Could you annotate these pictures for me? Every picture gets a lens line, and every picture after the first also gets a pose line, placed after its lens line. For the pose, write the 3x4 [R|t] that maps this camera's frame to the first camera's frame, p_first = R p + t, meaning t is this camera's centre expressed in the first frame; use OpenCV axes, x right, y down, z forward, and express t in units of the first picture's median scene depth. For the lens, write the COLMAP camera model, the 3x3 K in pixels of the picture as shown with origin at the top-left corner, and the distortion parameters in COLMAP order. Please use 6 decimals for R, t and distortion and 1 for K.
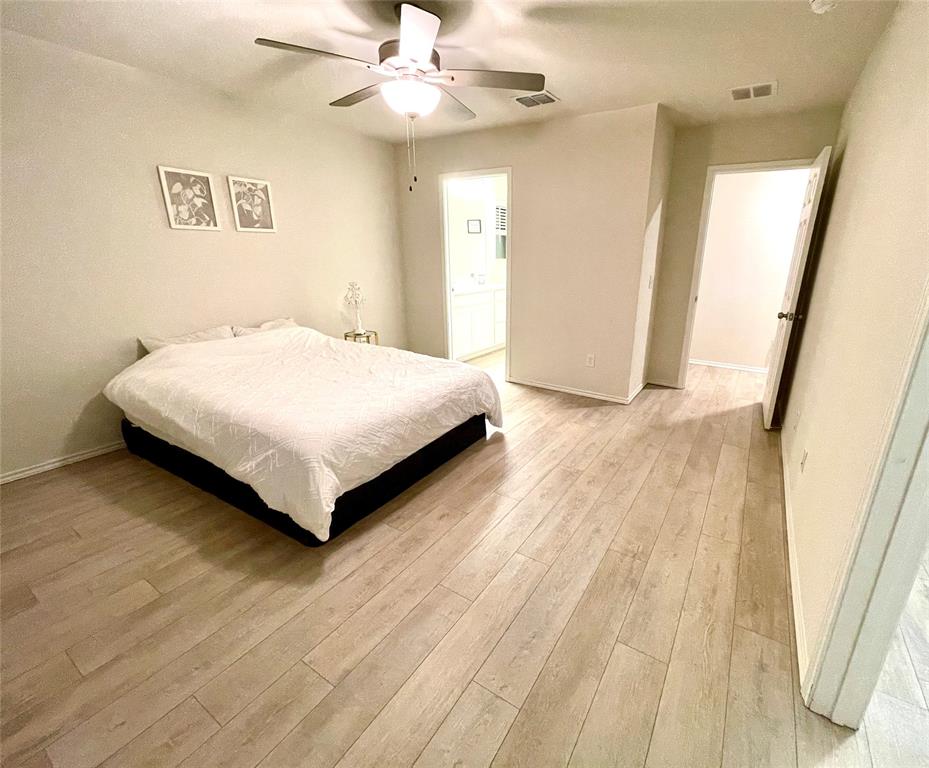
lens RADIAL K [[424.8, 0, 500.9], [0, 424.8, 387.6], [0, 0, 1]] dist [-0.004818, 0.000119]
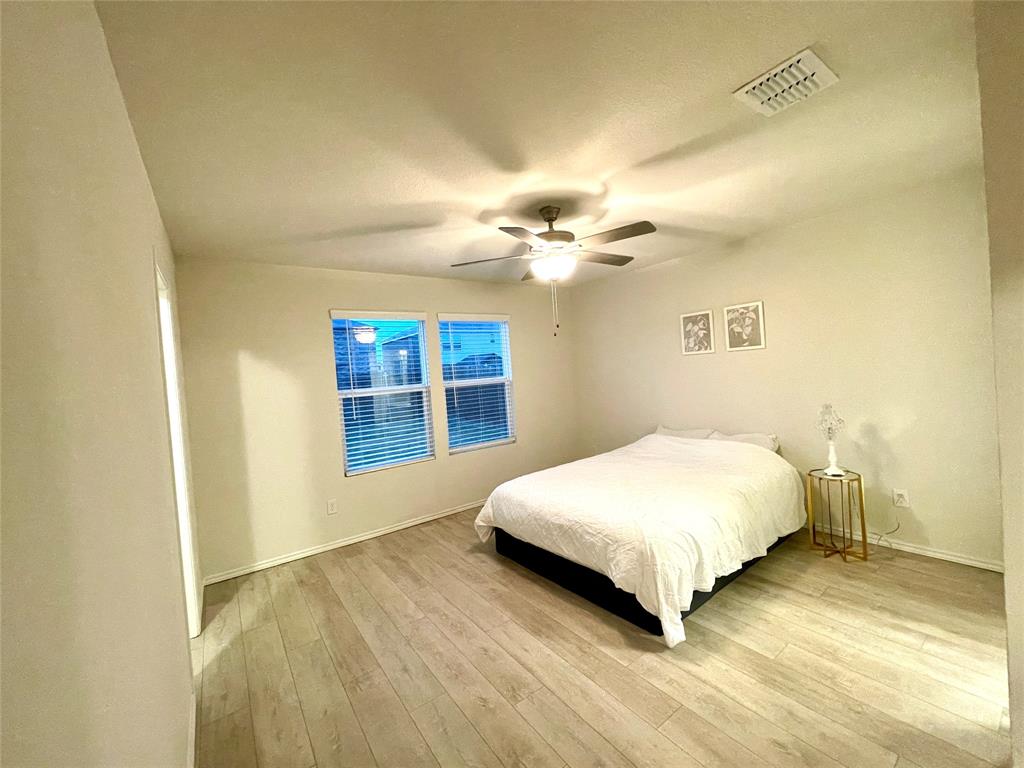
lens RADIAL K [[413.2, 0, 509.7], [0, 413.2, 383.2], [0, 0, 1]] dist [-0.003157, -0.000173]
pose [[-0.399225, 0.043139, -0.915838, 0.690377], [-0.214422, 0.966799, 0.139008, -0.343290], [0.891427, 0.251871, -0.376720, 0.999394]]
